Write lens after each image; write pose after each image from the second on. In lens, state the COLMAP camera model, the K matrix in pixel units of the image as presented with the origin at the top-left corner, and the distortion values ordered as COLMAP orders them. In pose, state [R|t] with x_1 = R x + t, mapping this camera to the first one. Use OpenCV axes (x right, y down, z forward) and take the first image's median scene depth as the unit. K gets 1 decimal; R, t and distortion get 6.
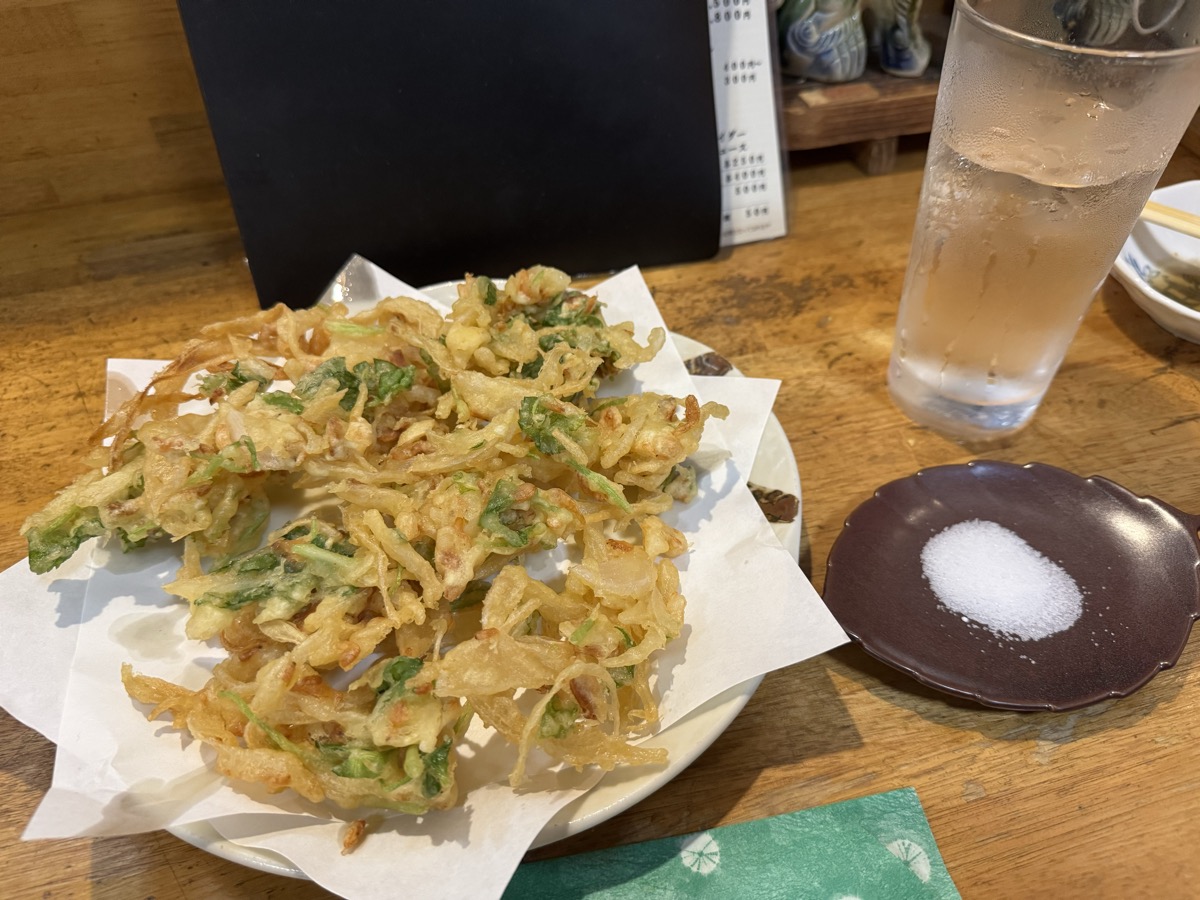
lens RADIAL K [[857.5, 0, 626.1], [0, 857.5, 452.8], [0, 0, 1]] dist [-0.001920, -0.009750]
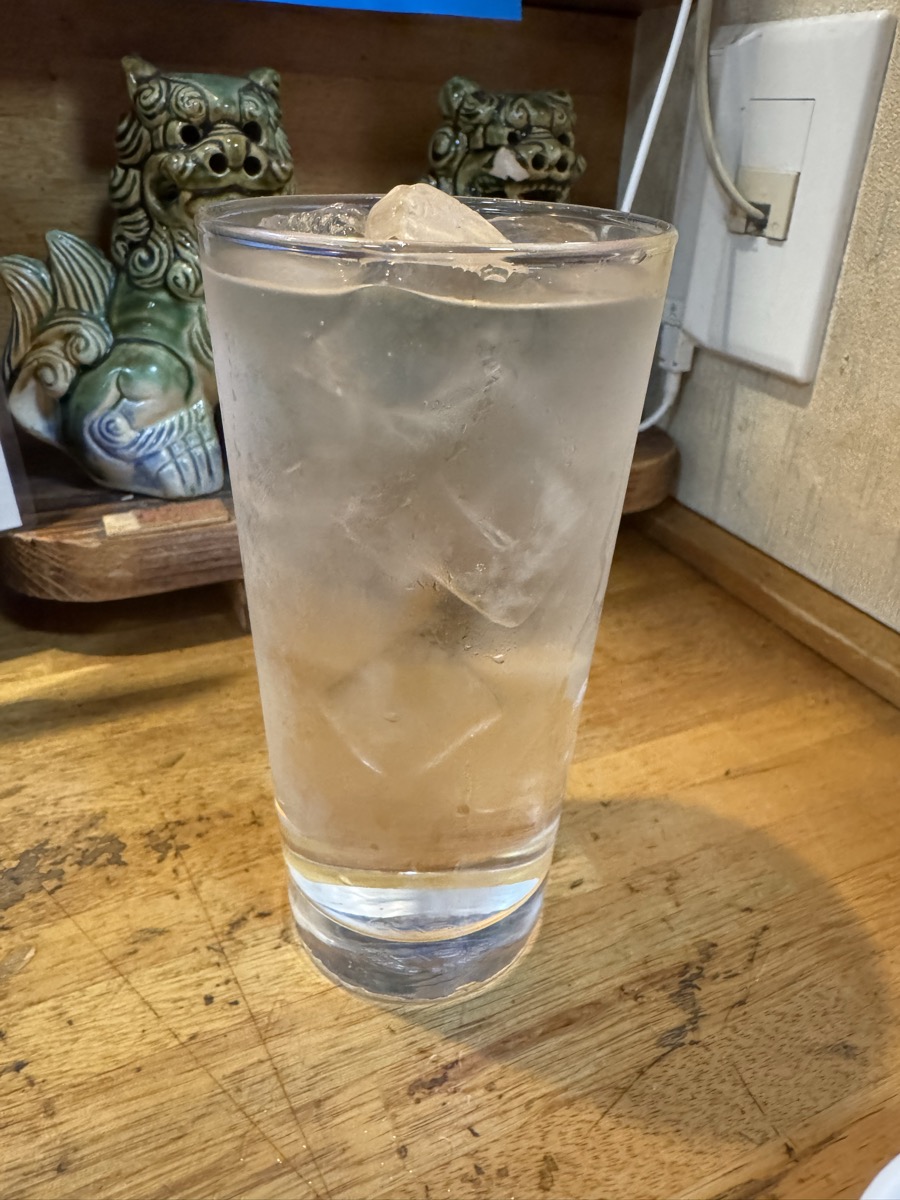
lens RADIAL K [[857.5, 0, 455.7], [0, 857.5, 521.2], [0, 0, 1]] dist [-0.001920, -0.009750]
pose [[0.980629, -0.015475, 0.195260, 0.393507], [0.085967, 0.929733, -0.358058, -0.196274], [-0.175999, 0.367908, 0.913054, 0.447756]]
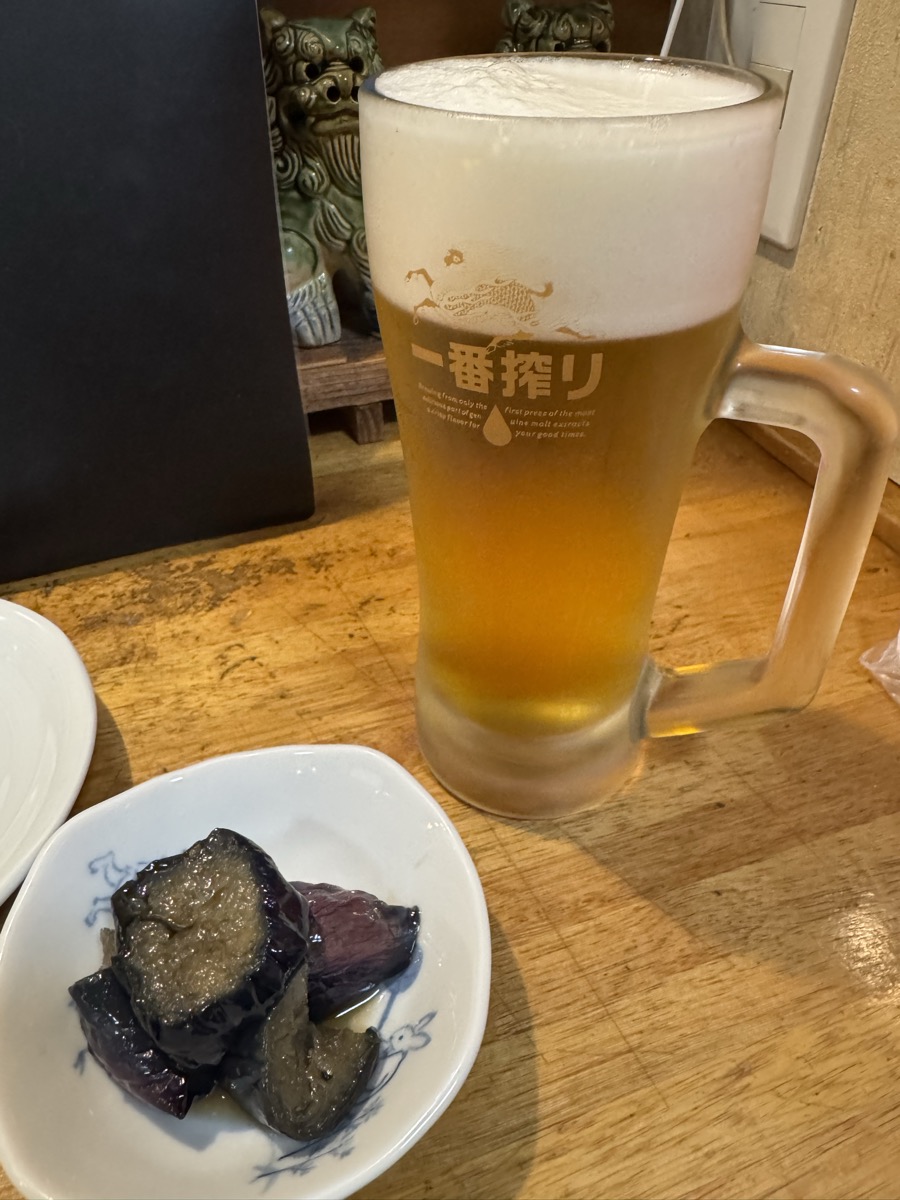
lens RADIAL K [[857.5, 0, 455.2], [0, 857.5, 552.6], [0, 0, 1]] dist [-0.001920, -0.009750]
pose [[0.996230, -0.036490, 0.078705, 0.386227], [0.049463, 0.984242, -0.169765, -0.064991], [-0.071270, 0.173018, 0.982337, 0.159359]]
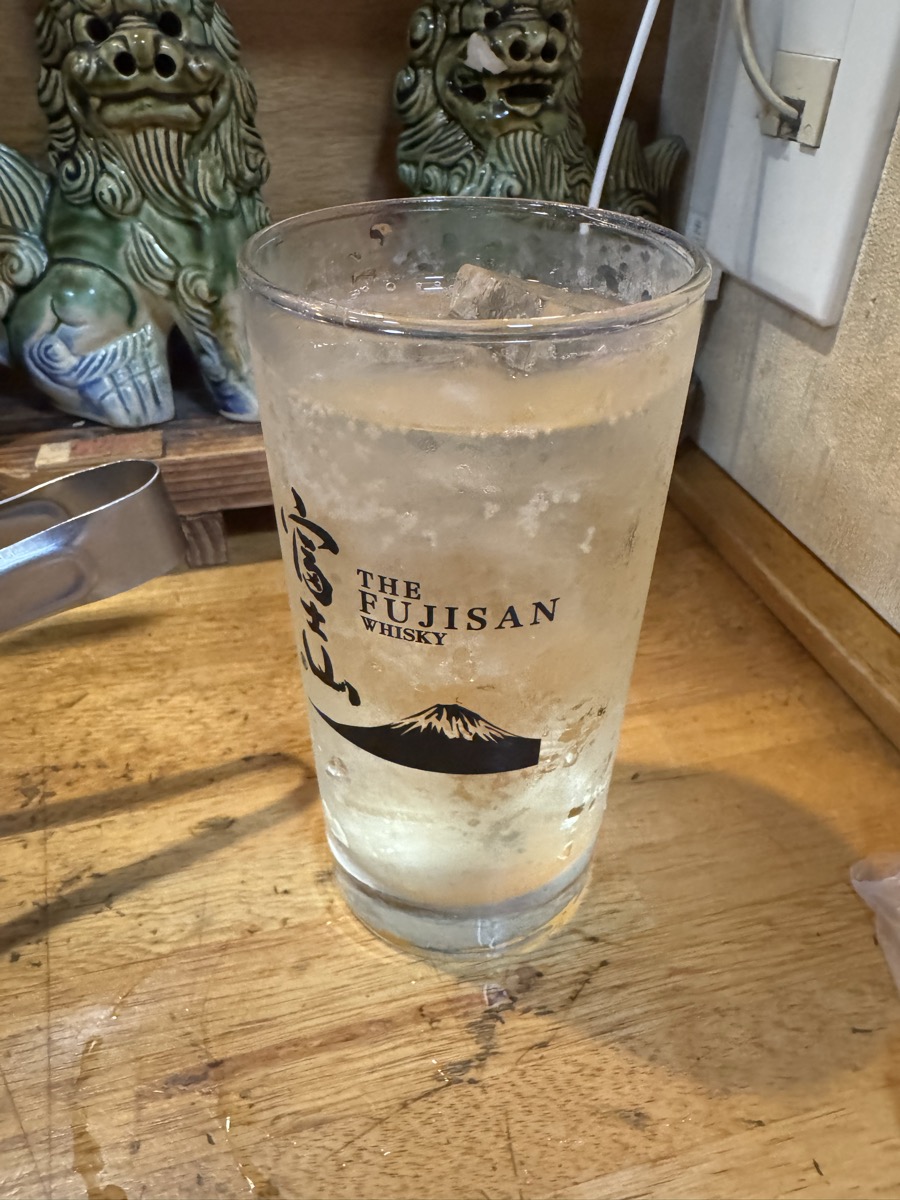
lens RADIAL K [[857.5, 0, 458.5], [0, 857.5, 540.8], [0, 0, 1]] dist [-0.001920, -0.009750]
pose [[0.998946, 0.029838, 0.034883, 0.573011], [-0.021399, 0.974998, -0.221182, -0.258875], [-0.040611, 0.220202, 0.974608, 0.468532]]
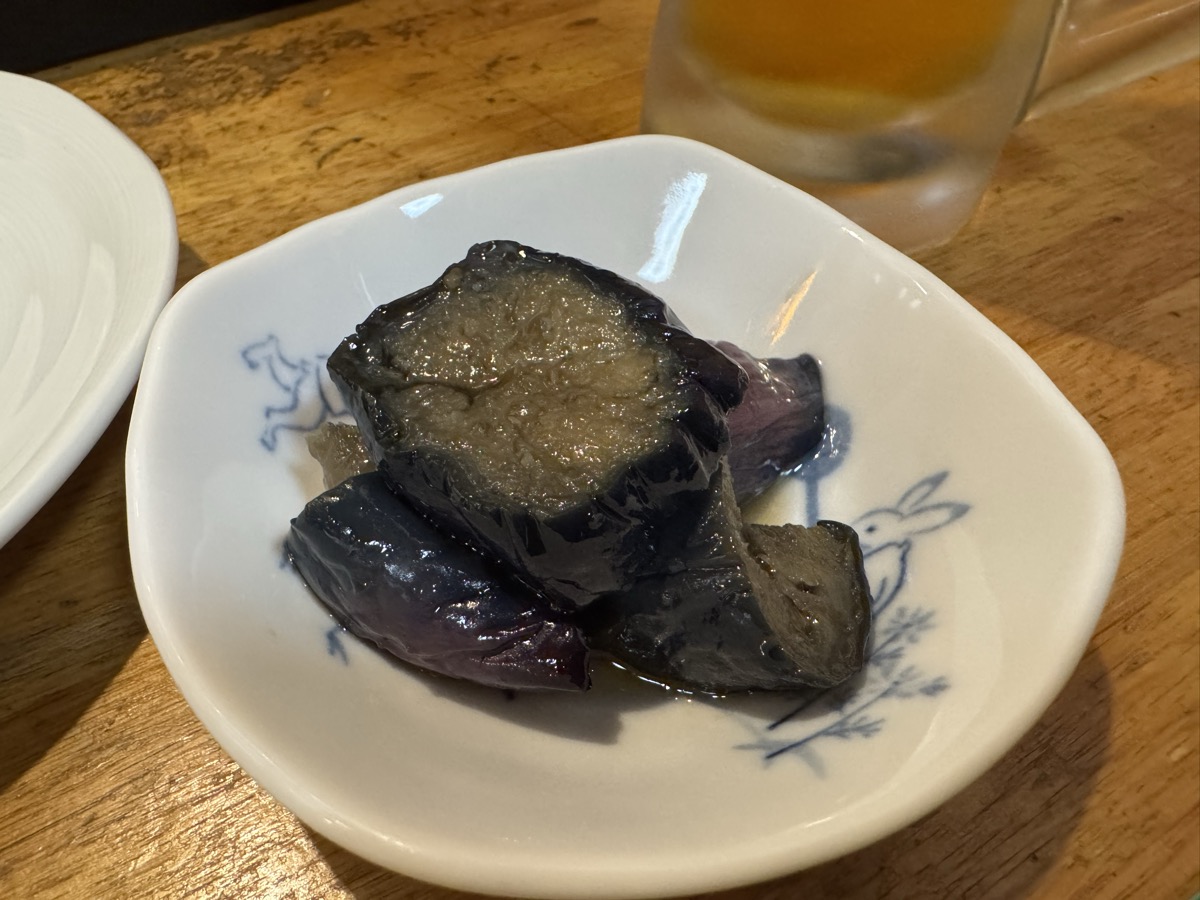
lens RADIAL K [[857.5, 0, 499.9], [0, 857.5, 451.0], [0, 0, 1]] dist [-0.001920, -0.009750]
pose [[0.970028, -0.184656, 0.157948, 0.222508], [0.175370, 0.981942, 0.070956, 0.055914], [-0.168198, -0.041130, 0.984895, 0.430845]]
